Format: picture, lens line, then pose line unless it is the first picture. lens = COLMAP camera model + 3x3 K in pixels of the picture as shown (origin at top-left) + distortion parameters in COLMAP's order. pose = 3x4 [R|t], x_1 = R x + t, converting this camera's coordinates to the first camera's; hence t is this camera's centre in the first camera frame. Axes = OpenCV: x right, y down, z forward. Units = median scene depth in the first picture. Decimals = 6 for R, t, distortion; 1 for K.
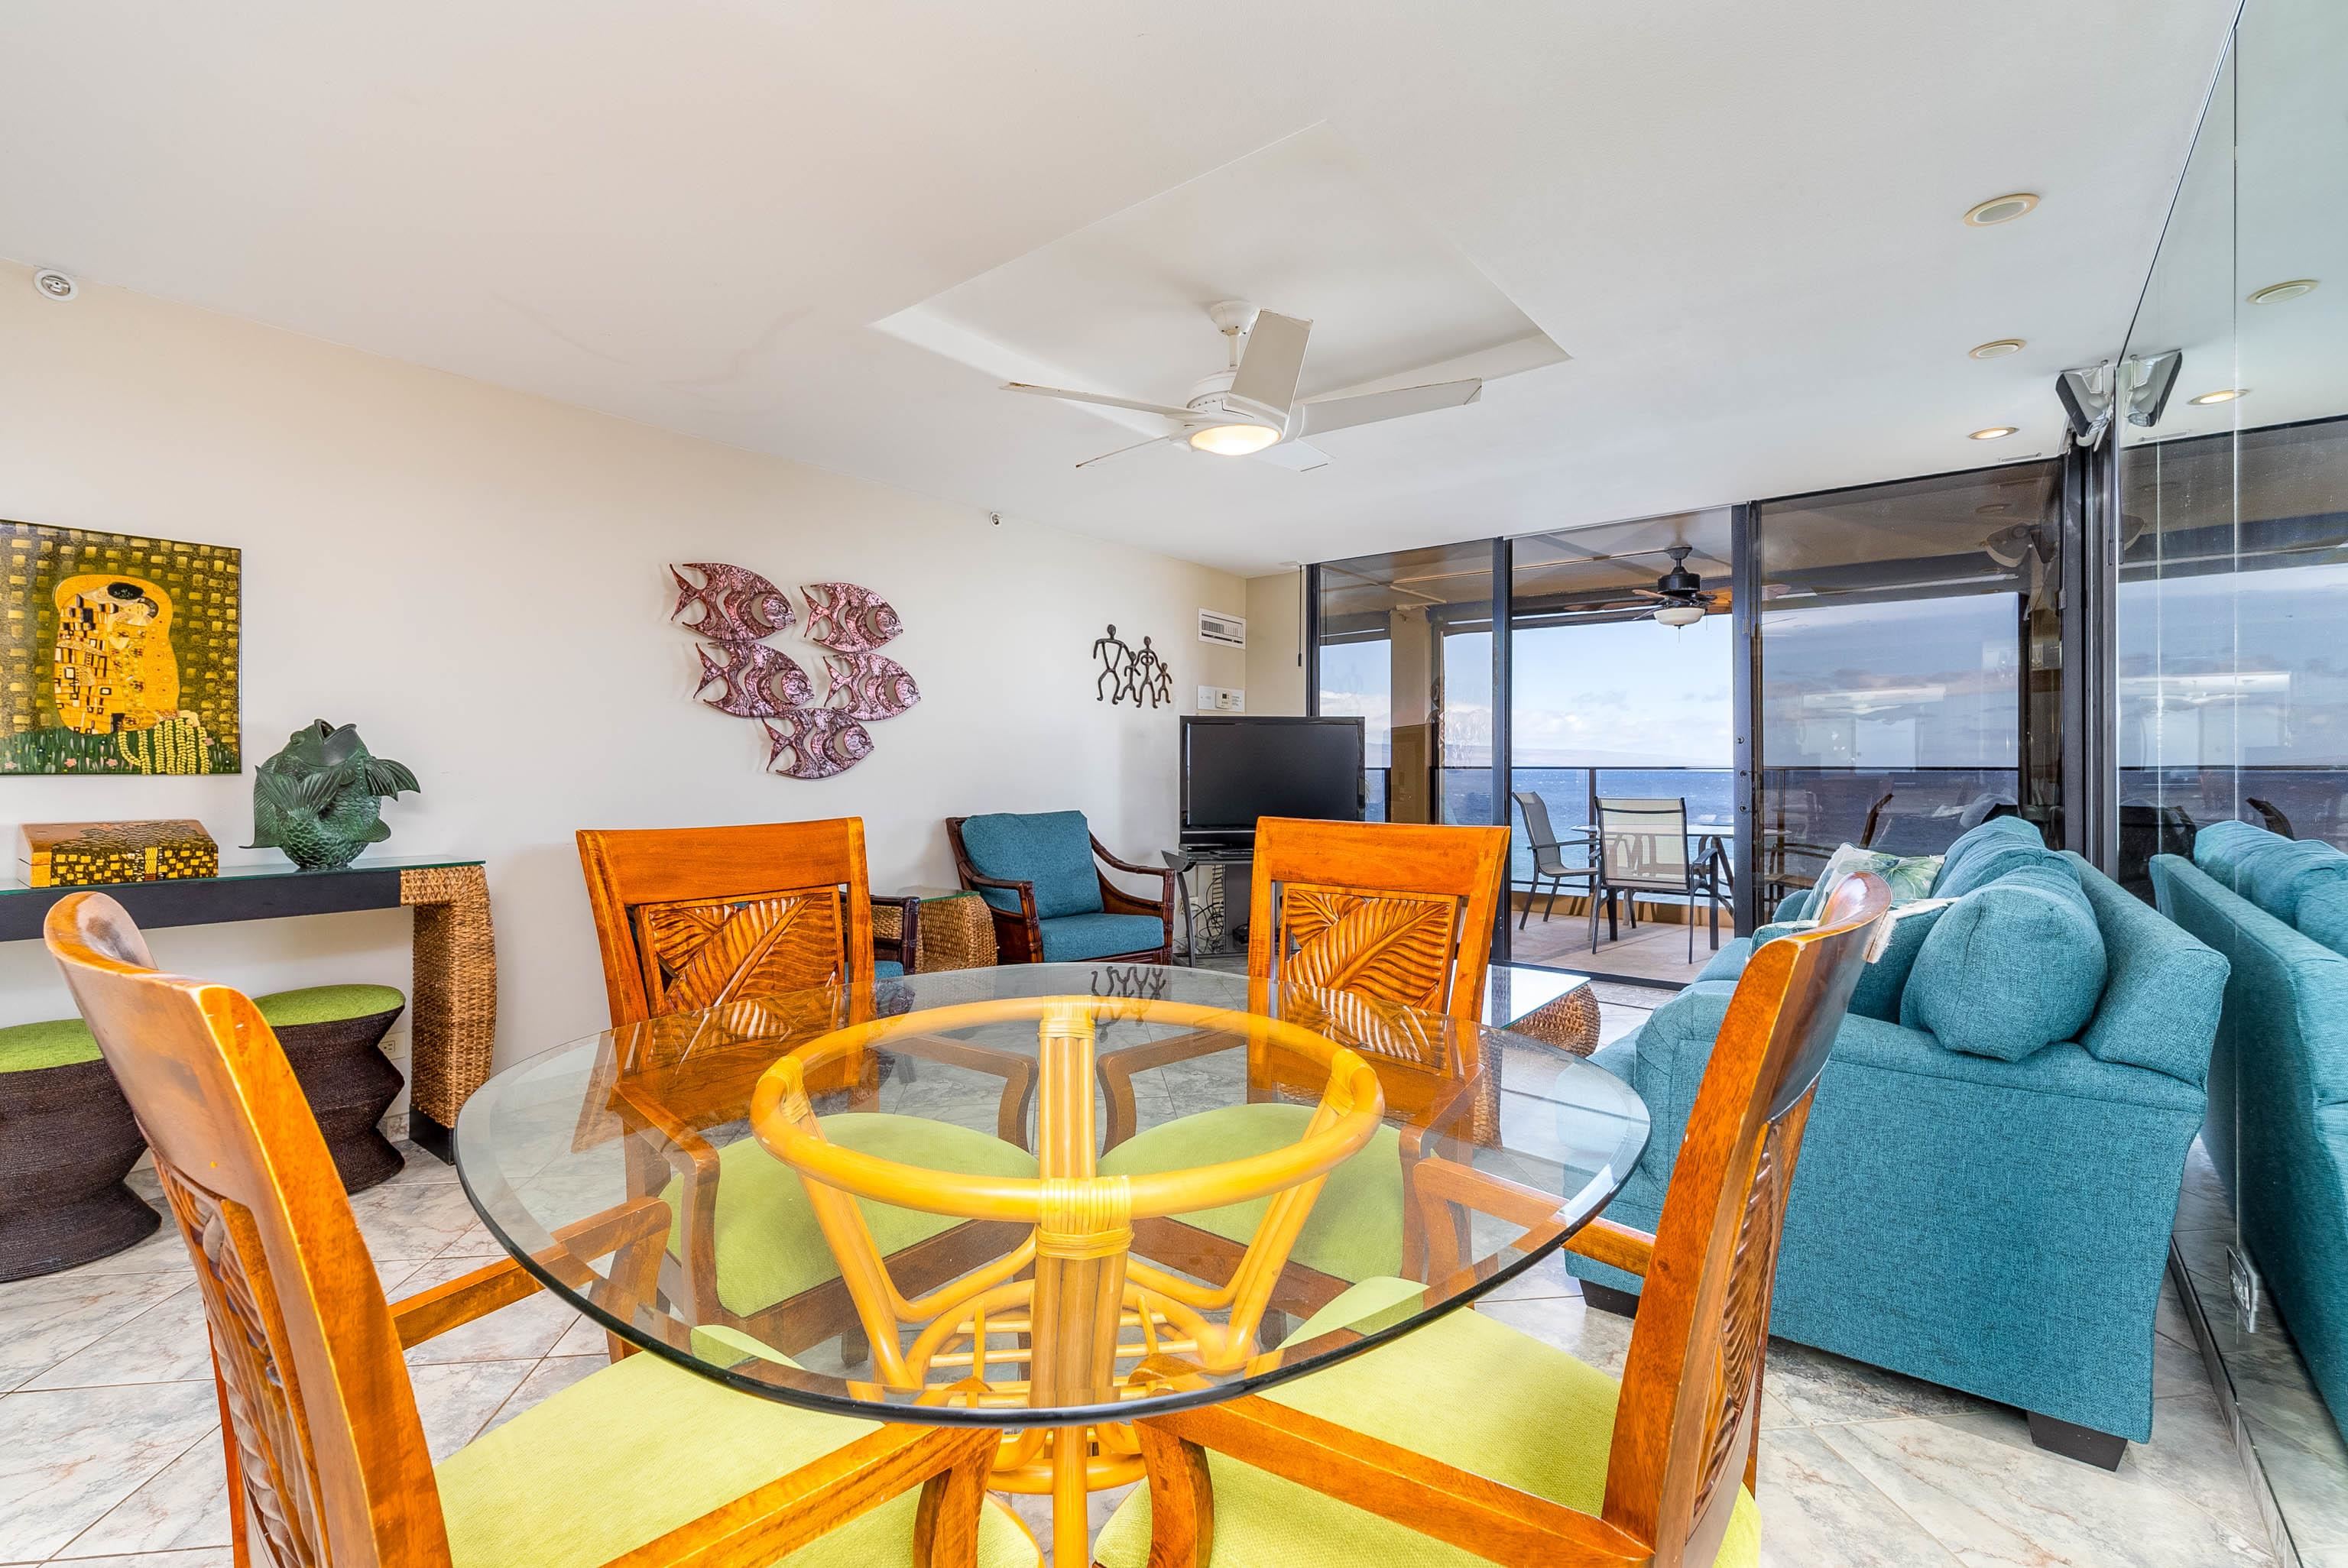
lens RADIAL K [[1037.6, 0, 1175.1], [0, 1037.6, 756.6], [0, 0, 1]] dist [0.000374, 0.000149]
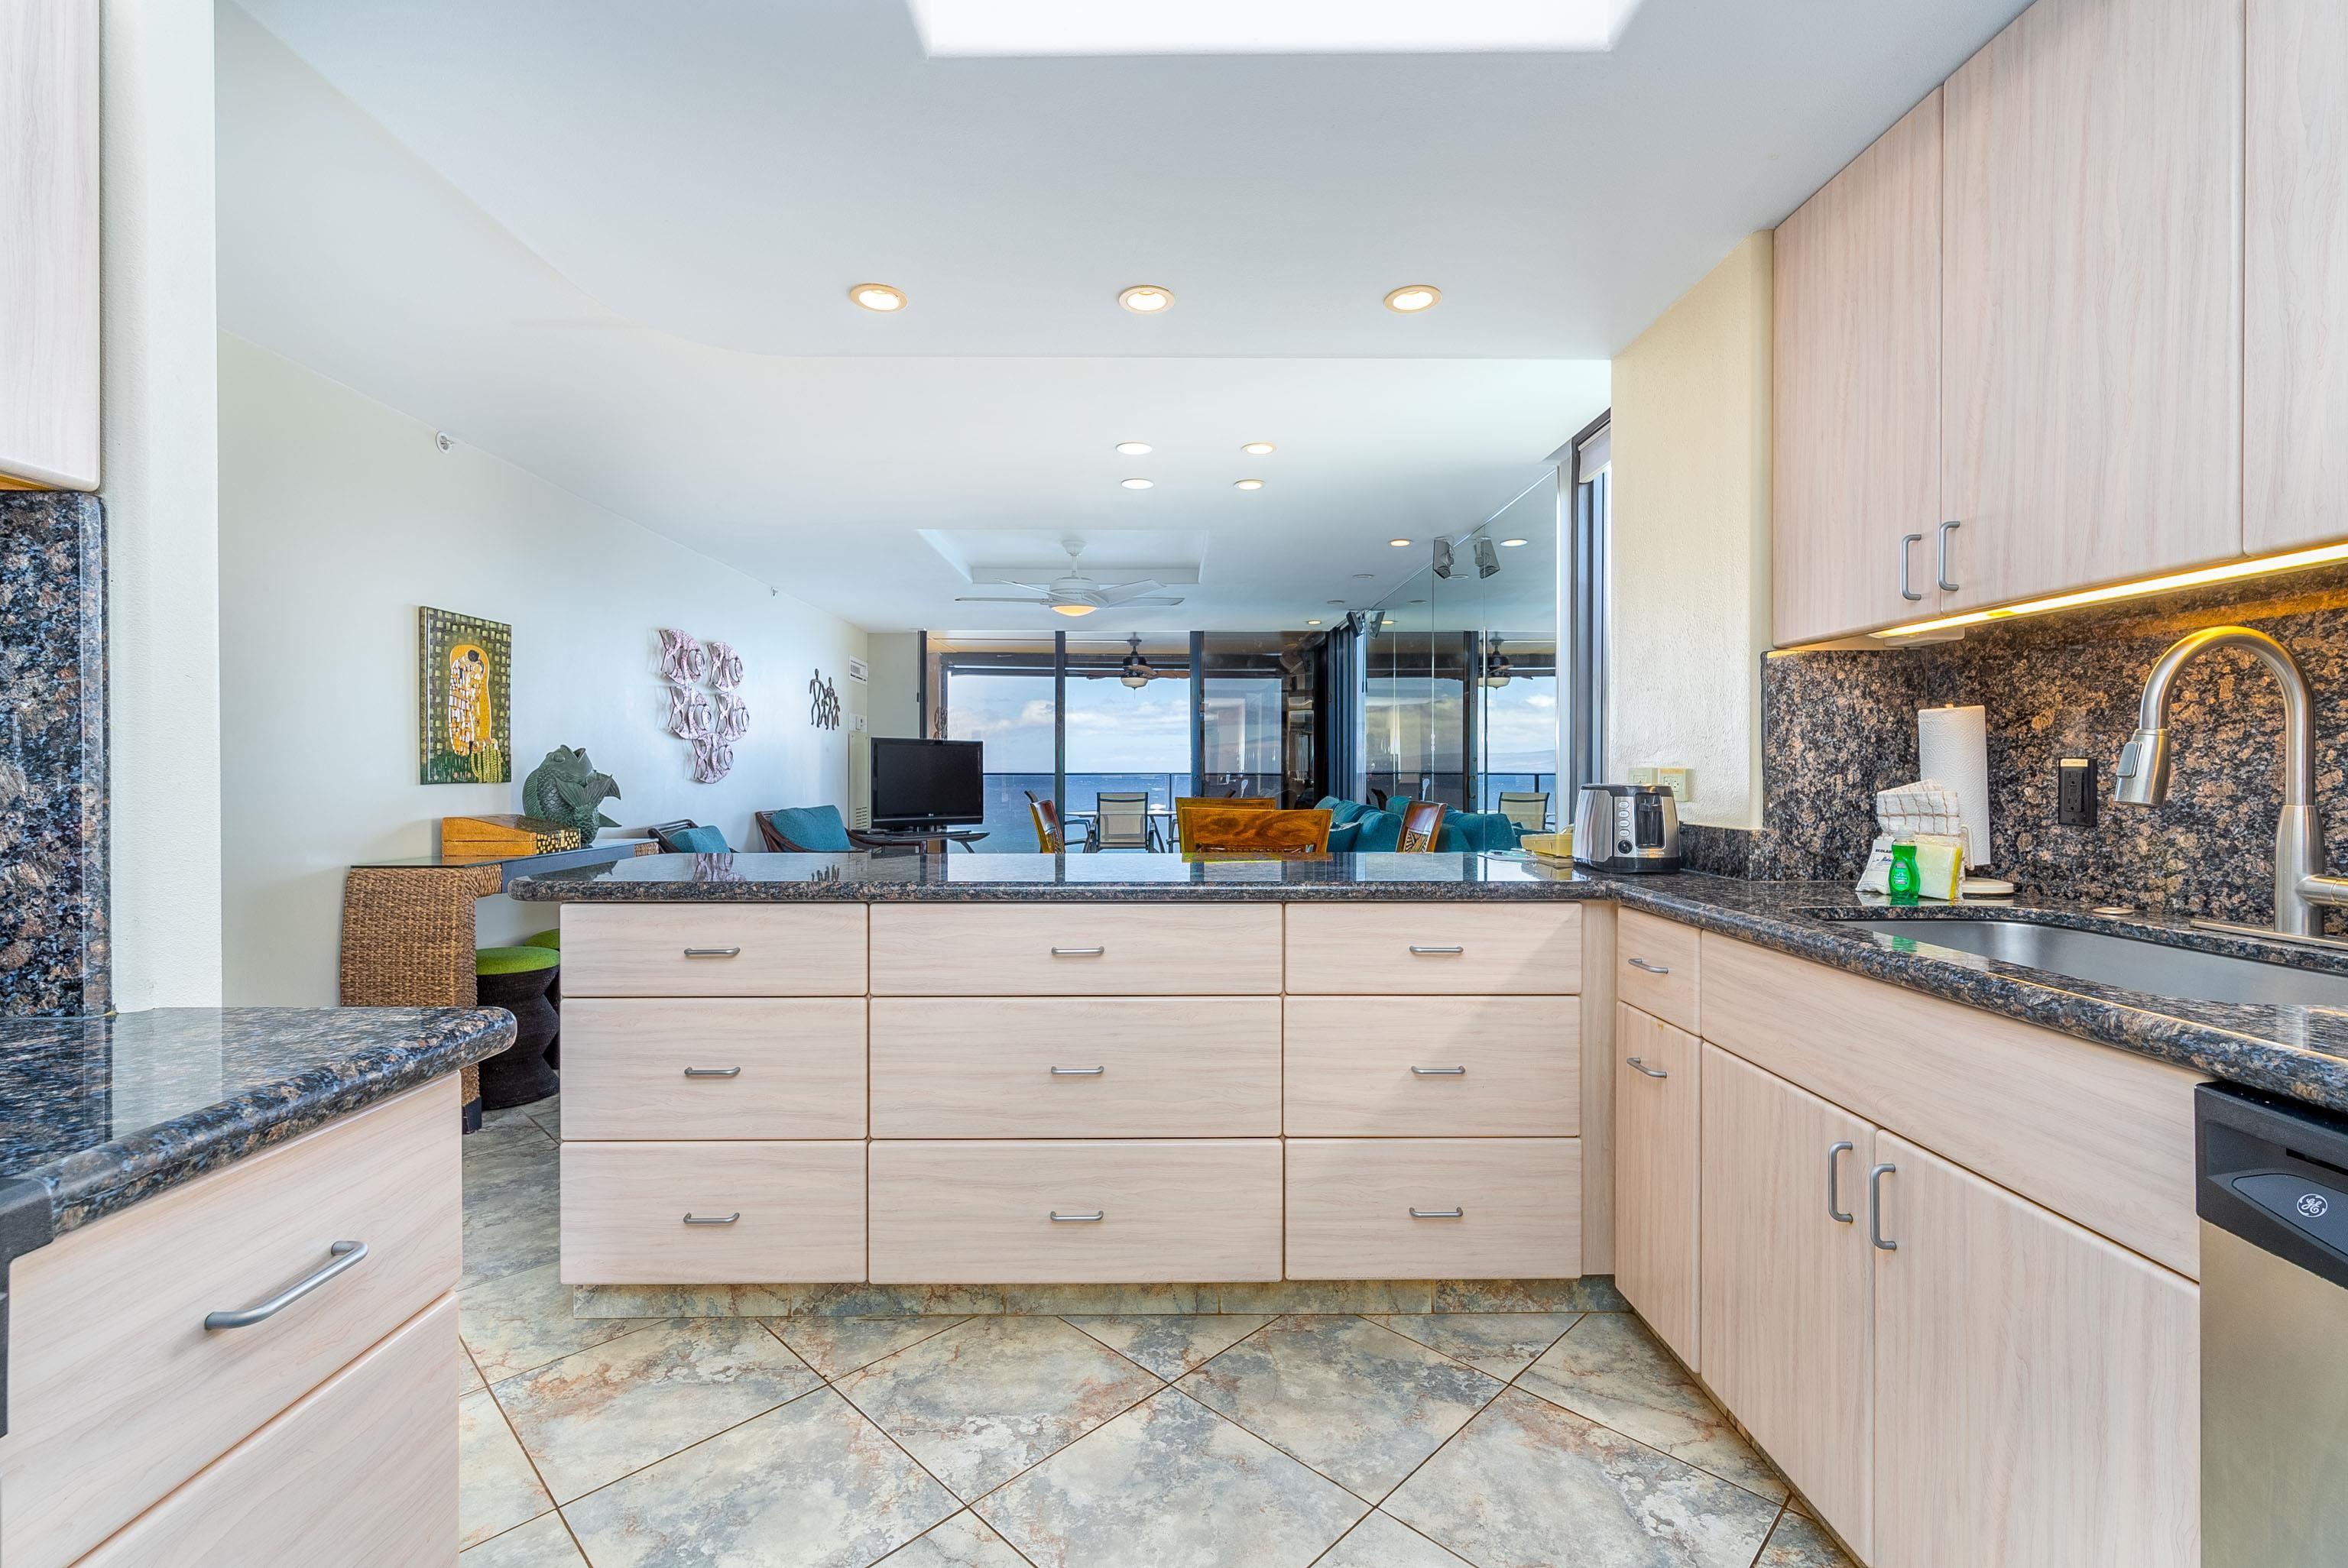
lens RADIAL K [[1026.0, 0, 1172.6], [0, 1026.0, 772.4], [0, 0, 1]] dist [-0.000448, 0.000039]
pose [[0.780869, -0.002584, 0.624690, -0.641887], [-0.004071, 0.999949, 0.009225, -0.008598], [-0.624682, -0.009746, 0.780819, -0.401267]]
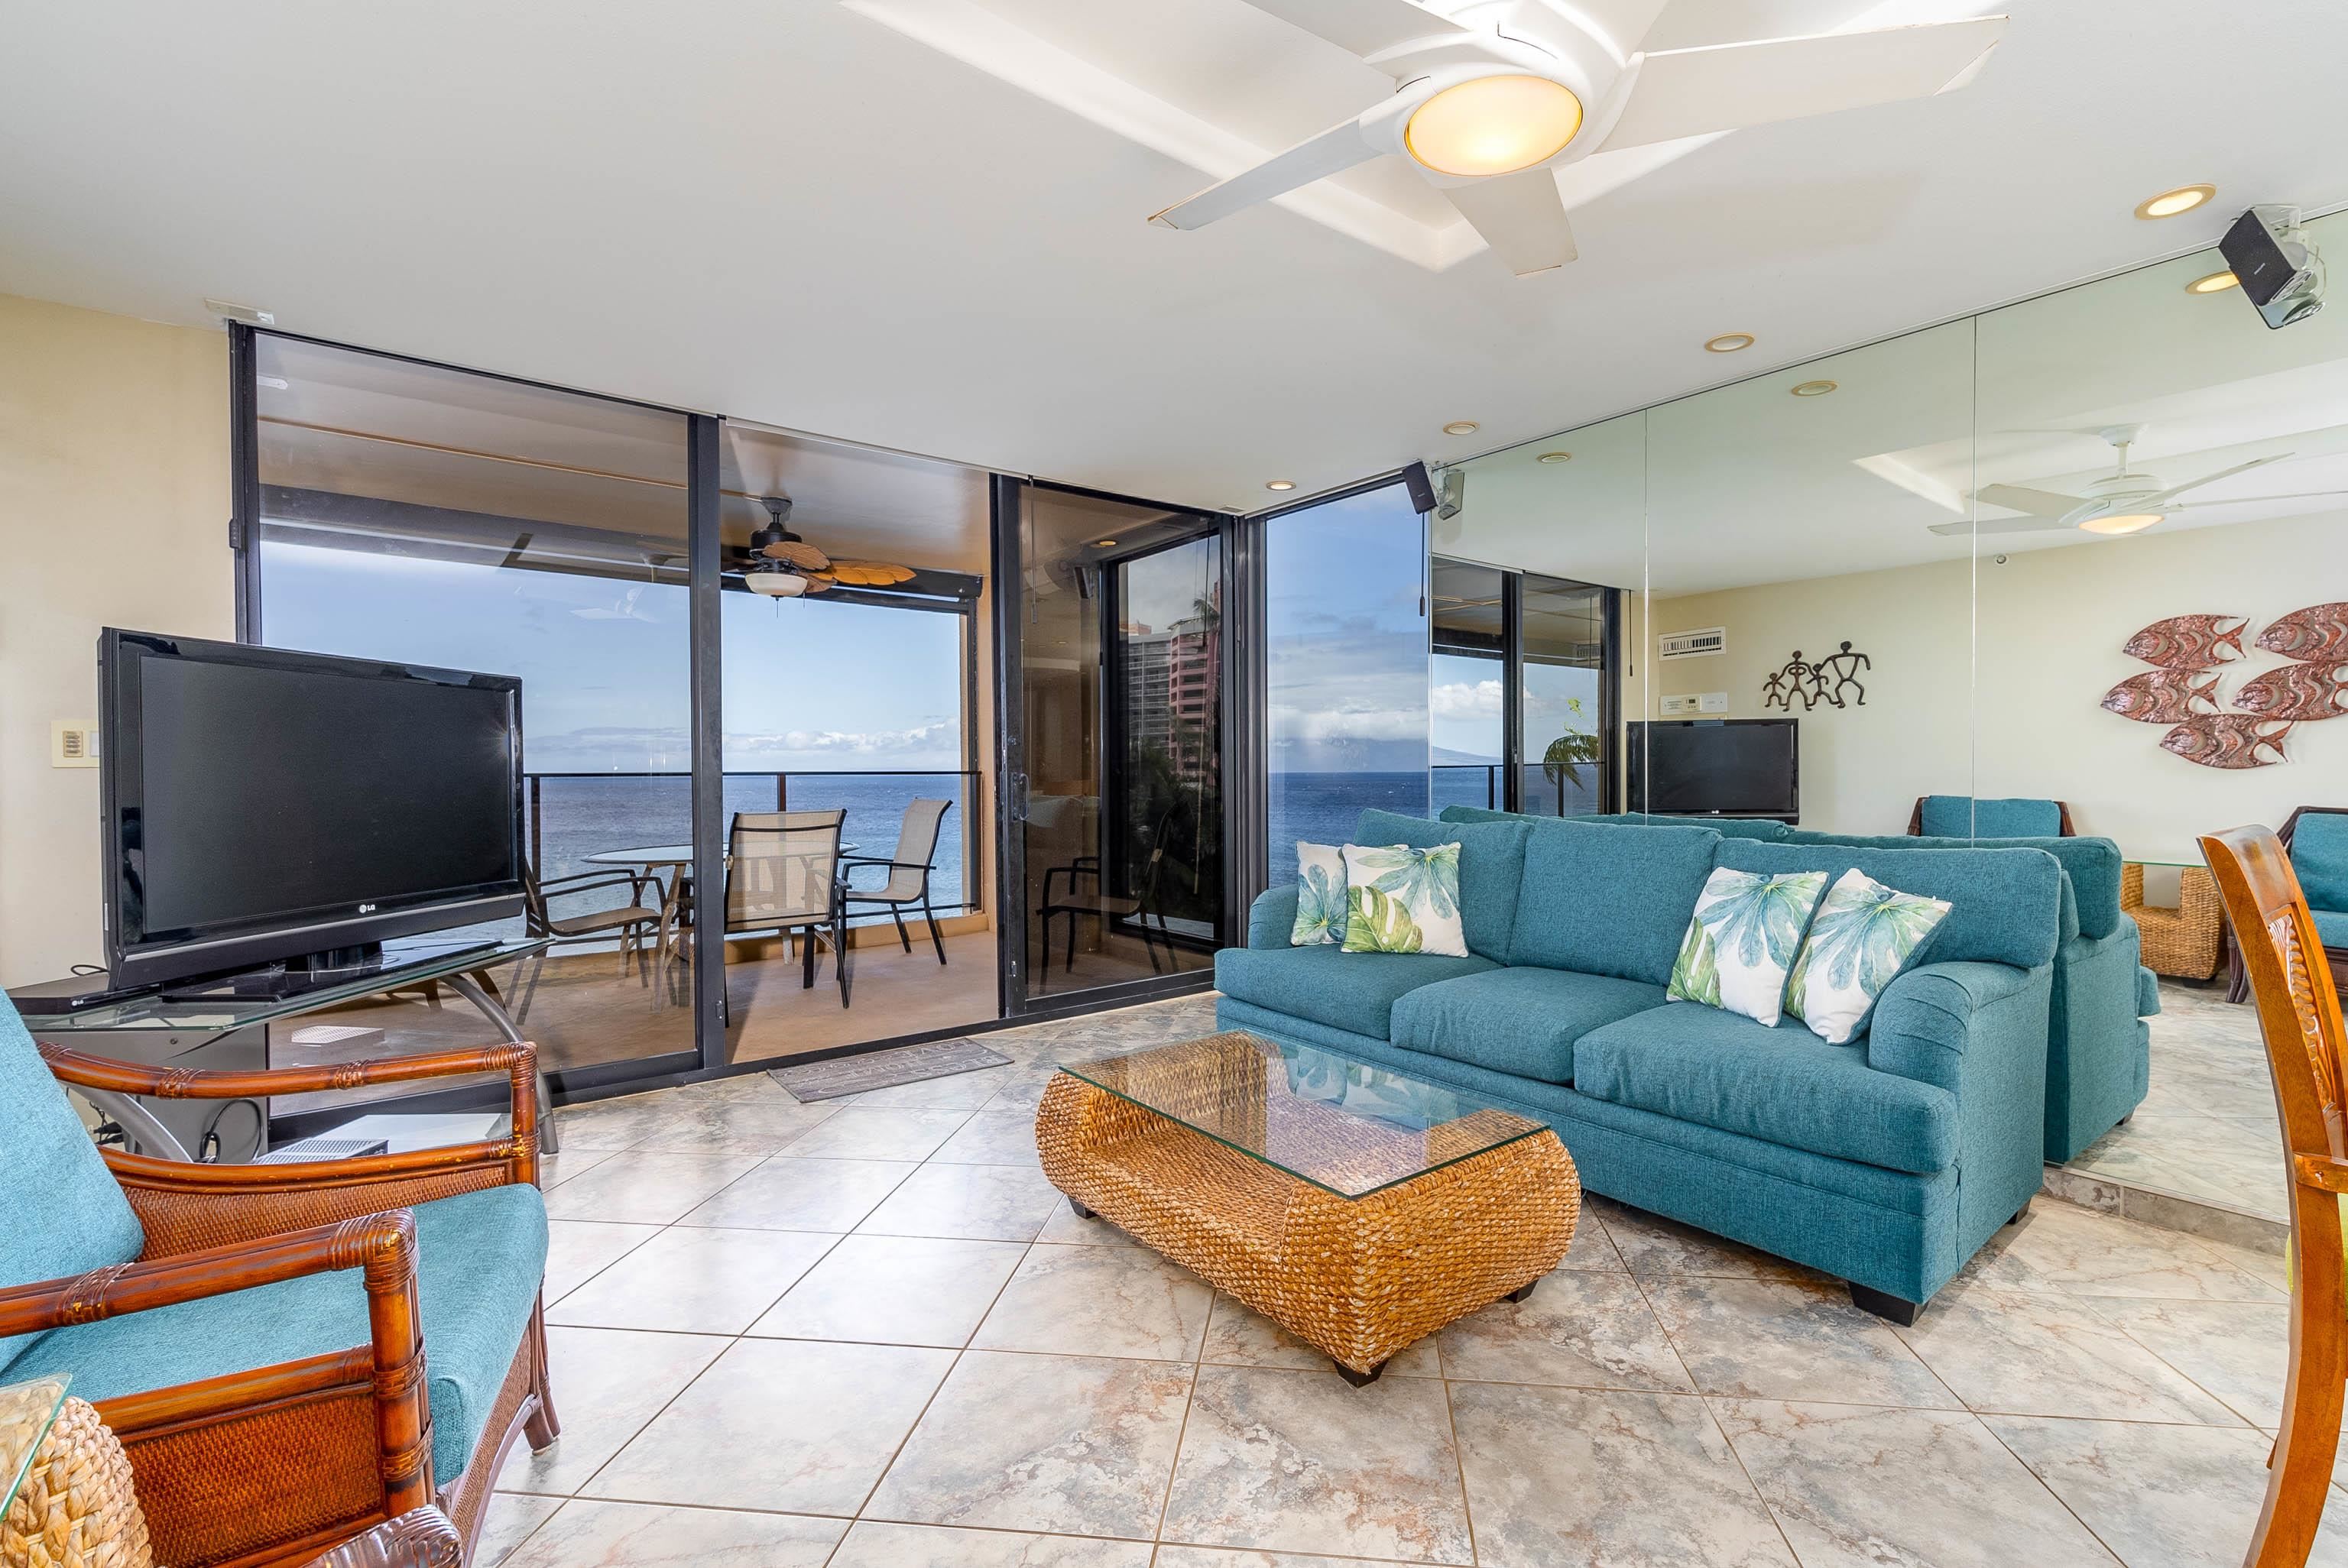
lens RADIAL K [[1042.8, 0, 1228.8], [0, 1042.8, 776.5], [0, 0, 1]] dist [0.001072, 0.000204]
pose [[0.215577, -0.008957, 0.976446, -0.305902], [-0.004805, 0.999936, 0.010233, 0.004756], [-0.976475, -0.006898, 0.215520, 0.652168]]
